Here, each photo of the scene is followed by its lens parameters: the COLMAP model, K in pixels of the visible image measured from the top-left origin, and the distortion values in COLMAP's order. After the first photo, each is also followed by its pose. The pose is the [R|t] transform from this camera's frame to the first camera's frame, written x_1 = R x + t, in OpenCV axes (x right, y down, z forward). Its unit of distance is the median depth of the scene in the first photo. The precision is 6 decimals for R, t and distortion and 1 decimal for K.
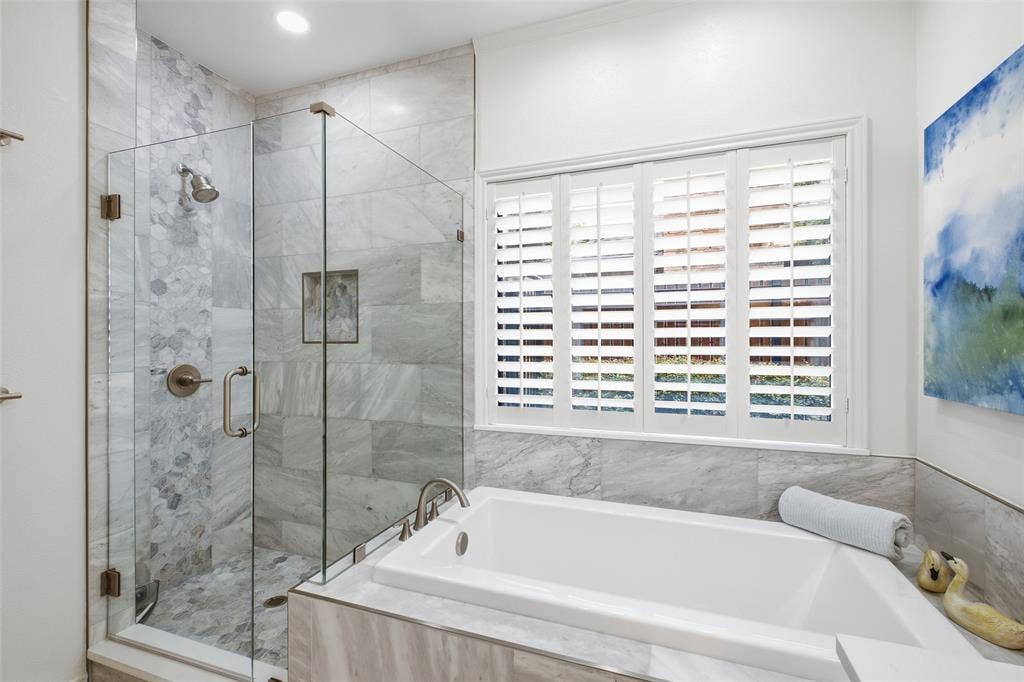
lens RADIAL K [[451.8, 0, 509.4], [0, 451.8, 341.4], [0, 0, 1]] dist [0.004439, -0.000100]
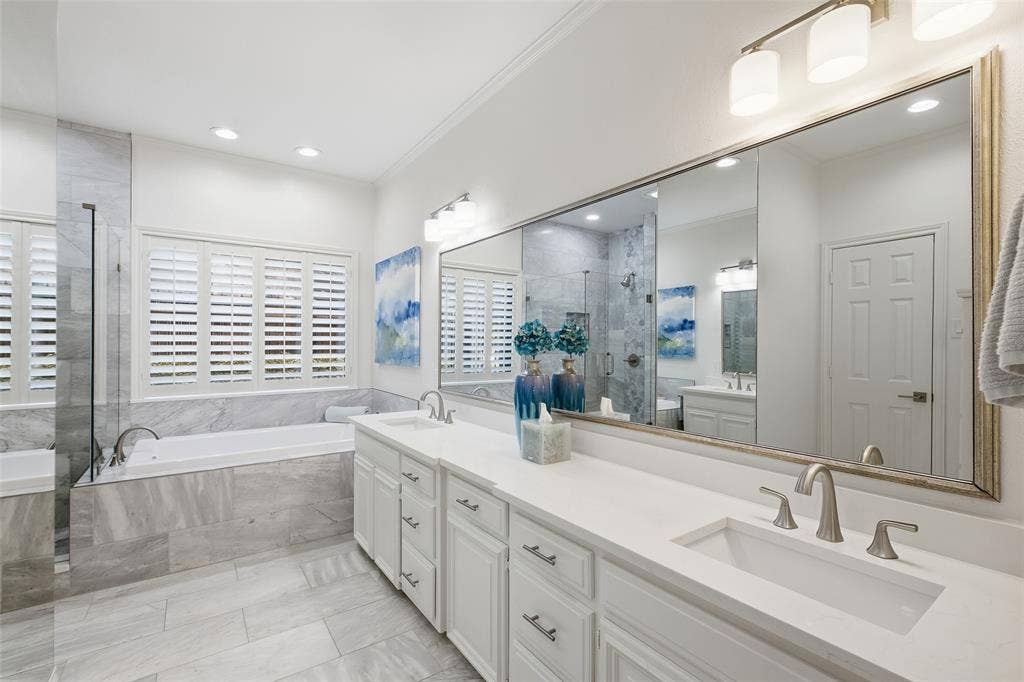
lens RADIAL K [[451.8, 0, 508.7], [0, 451.8, 341.6], [0, 0, 1]] dist [0.004439, -0.000100]
pose [[0.565999, 0.003574, 0.824398, -0.680271], [-0.004912, 0.999987, -0.000963, -0.007294], [-0.824392, -0.003504, 0.566009, -0.940333]]
